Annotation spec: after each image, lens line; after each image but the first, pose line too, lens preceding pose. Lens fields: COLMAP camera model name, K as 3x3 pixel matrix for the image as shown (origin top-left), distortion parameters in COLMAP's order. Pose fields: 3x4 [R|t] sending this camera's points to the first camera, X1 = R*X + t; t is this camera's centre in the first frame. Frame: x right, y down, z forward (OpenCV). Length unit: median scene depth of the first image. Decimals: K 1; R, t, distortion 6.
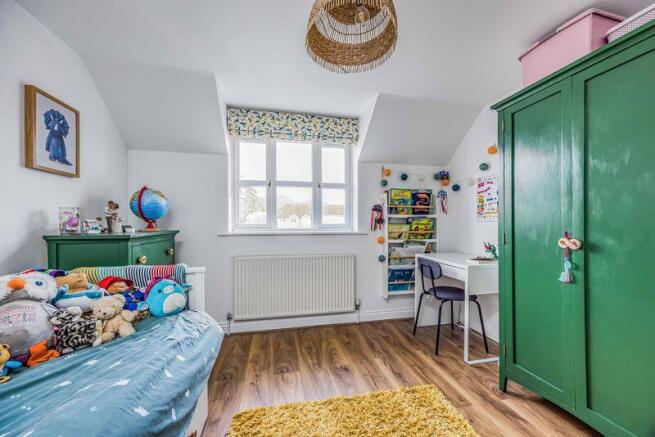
lens RADIAL K [[258.2, 0, 336.4], [0, 258.2, 227.8], [0, 0, 1]] dist [-0.008582, -0.000394]
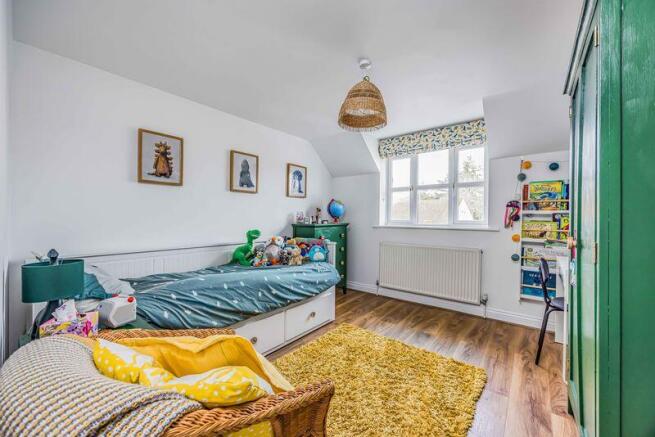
lens RADIAL K [[258.2, 0, 328.0], [0, 258.2, 218.9], [0, 0, 1]] dist [-0.008582, -0.000394]
pose [[0.618037, 0.004327, -0.786137, 0.508779], [-0.019362, 0.999765, -0.009719, 0.000312], [0.785911, 0.021229, 0.617976, -0.123687]]
